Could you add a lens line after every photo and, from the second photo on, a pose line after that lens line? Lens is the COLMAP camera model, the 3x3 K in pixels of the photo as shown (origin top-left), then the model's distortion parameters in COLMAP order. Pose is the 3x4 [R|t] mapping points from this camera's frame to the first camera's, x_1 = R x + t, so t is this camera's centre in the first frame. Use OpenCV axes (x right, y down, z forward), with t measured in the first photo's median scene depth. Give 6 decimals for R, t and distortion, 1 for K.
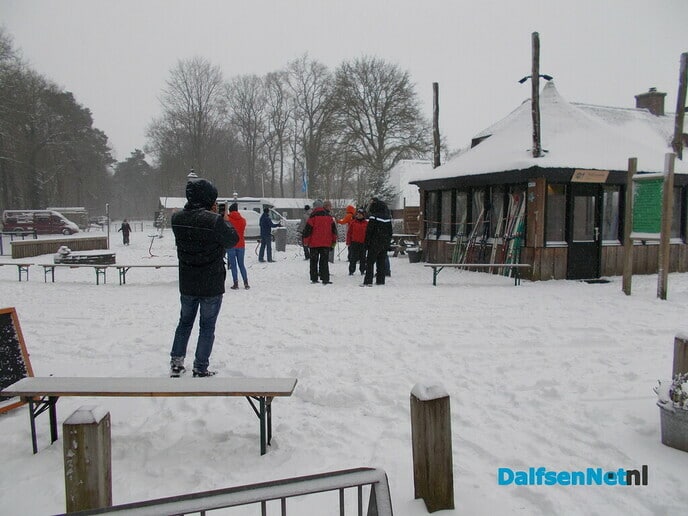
lens RADIAL K [[519.9, 0, 341.8], [0, 519.9, 255.7], [0, 0, 1]] dist [-0.006503, -0.005997]
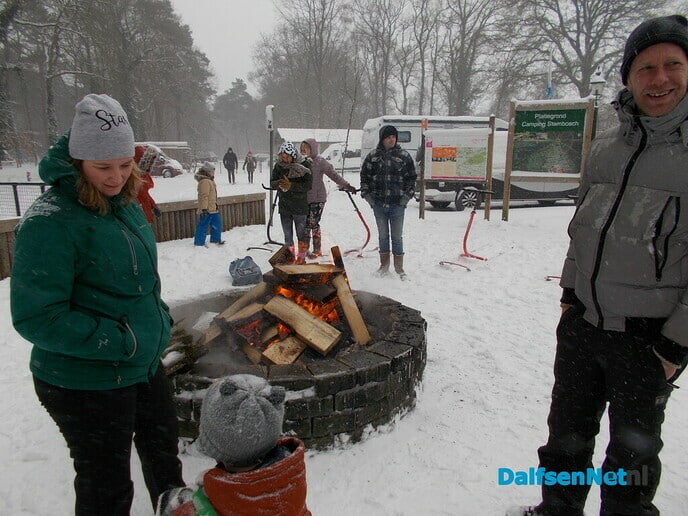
lens RADIAL K [[519.9, 0, 341.8], [0, 519.9, 255.7], [0, 0, 1]] dist [-0.006503, -0.005997]
pose [[0.986032, 0.032604, -0.163333, -0.113688], [-0.013825, 0.993291, 0.114814, -0.012509], [0.165981, -0.110952, 0.979867, 0.213974]]
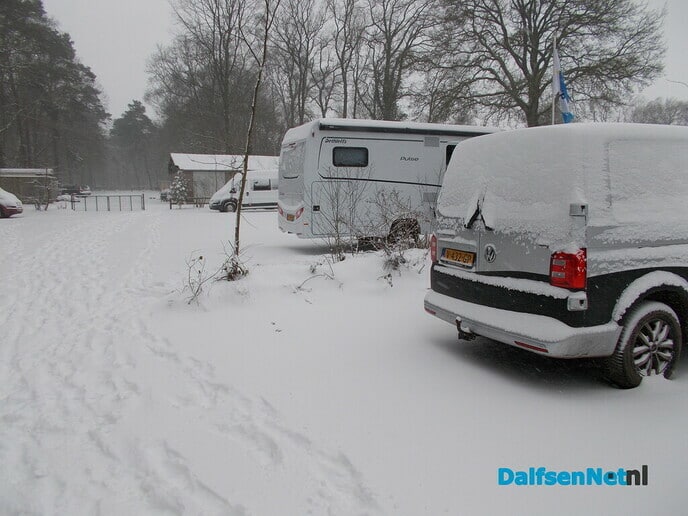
lens RADIAL K [[527.8, 0, 346.1], [0, 527.8, 223.6], [0, 0, 1]] dist [-0.000201, 0.002740]
pose [[0.999993, 0.003365, 0.001600, -0.131718], [-0.003358, 0.999985, -0.004407, -0.023774], [-0.001615, 0.004401, 0.999989, 0.342682]]
